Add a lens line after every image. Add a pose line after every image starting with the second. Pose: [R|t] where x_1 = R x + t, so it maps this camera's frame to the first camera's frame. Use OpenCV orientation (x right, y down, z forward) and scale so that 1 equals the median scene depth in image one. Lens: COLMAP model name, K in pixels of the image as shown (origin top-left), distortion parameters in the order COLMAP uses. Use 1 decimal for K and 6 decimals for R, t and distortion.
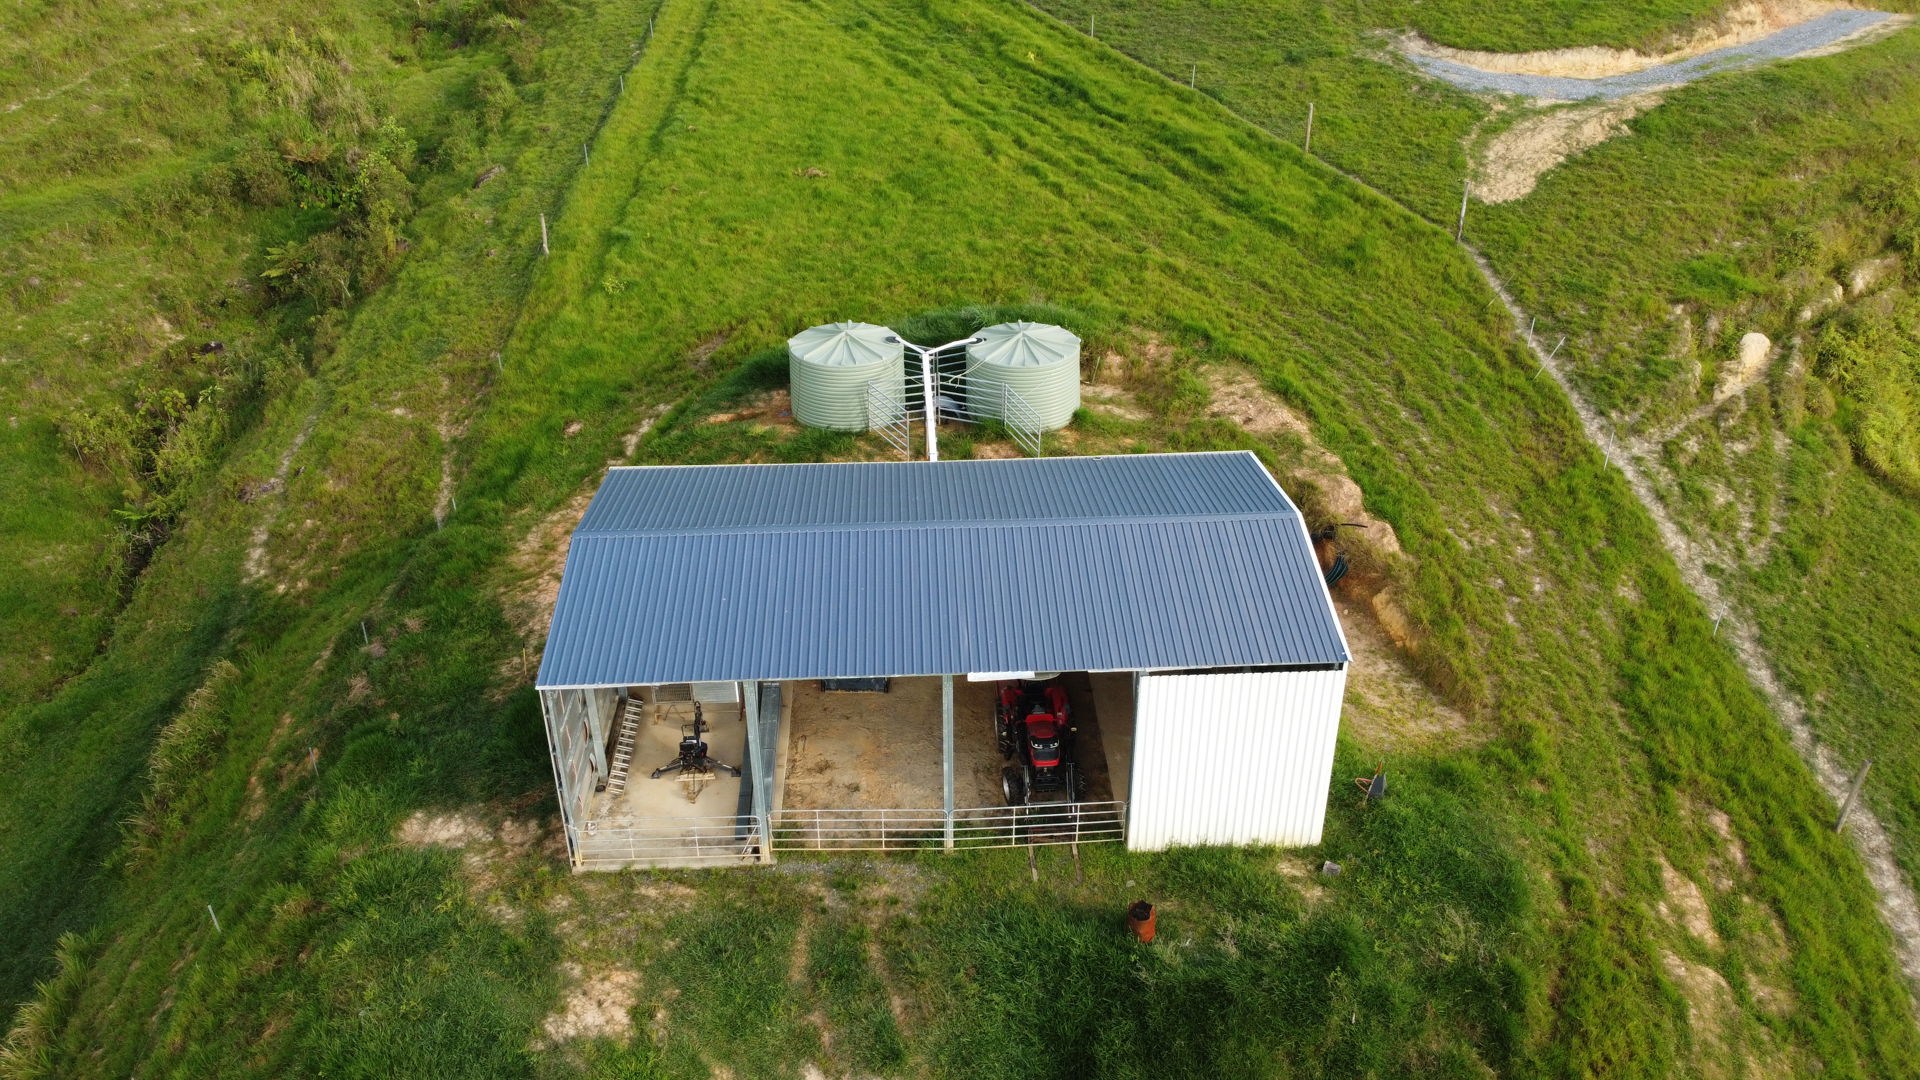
lens RADIAL K [[1481.0, 0, 960.0], [0, 1481.0, 540.0], [0, 0, 1]] dist [0.000481, -0.002672]
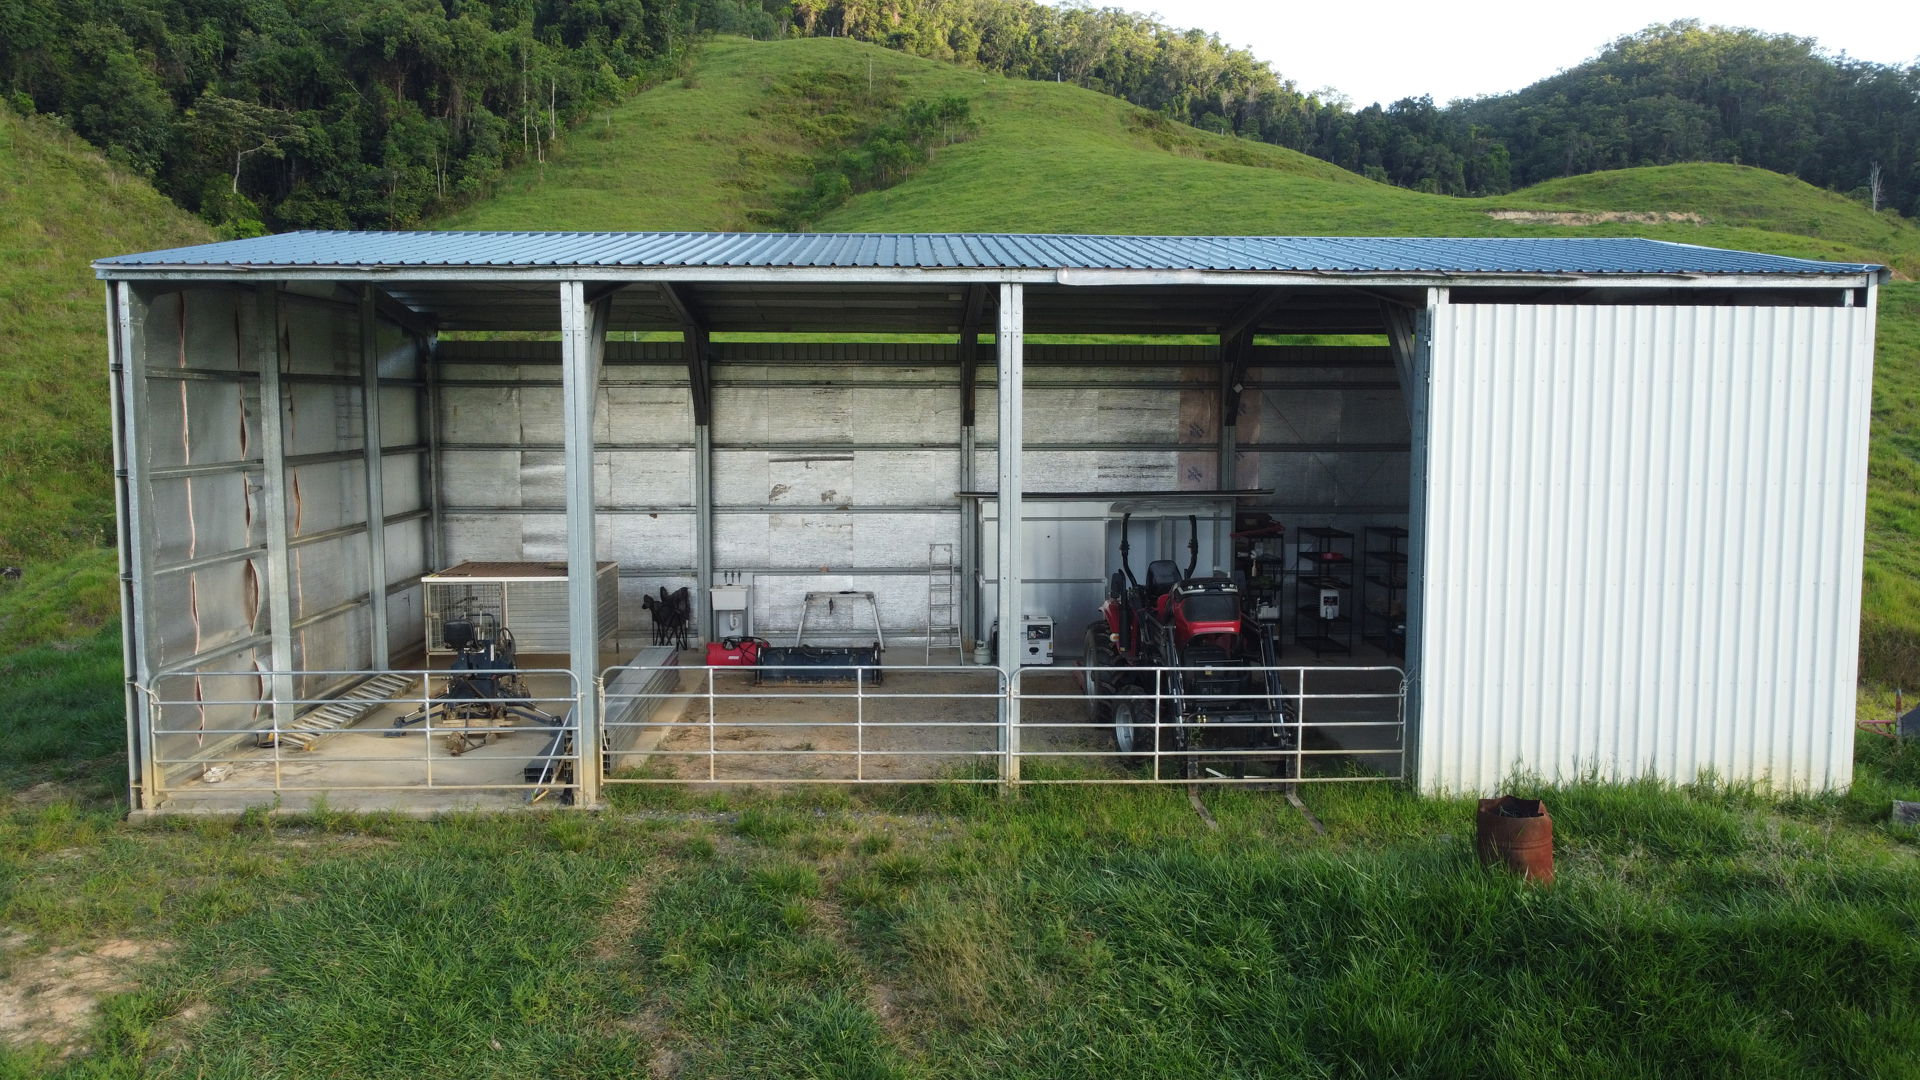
lens RADIAL K [[1481.0, 0, 960.0], [0, 1481.0, 540.0], [0, 0, 1]] dist [0.000481, -0.002672]
pose [[0.999984, -0.000253, -0.005644, -0.019387], [-0.002181, 0.904323, -0.426844, 0.332110], [0.005212, 0.426849, 0.904308, 0.579866]]
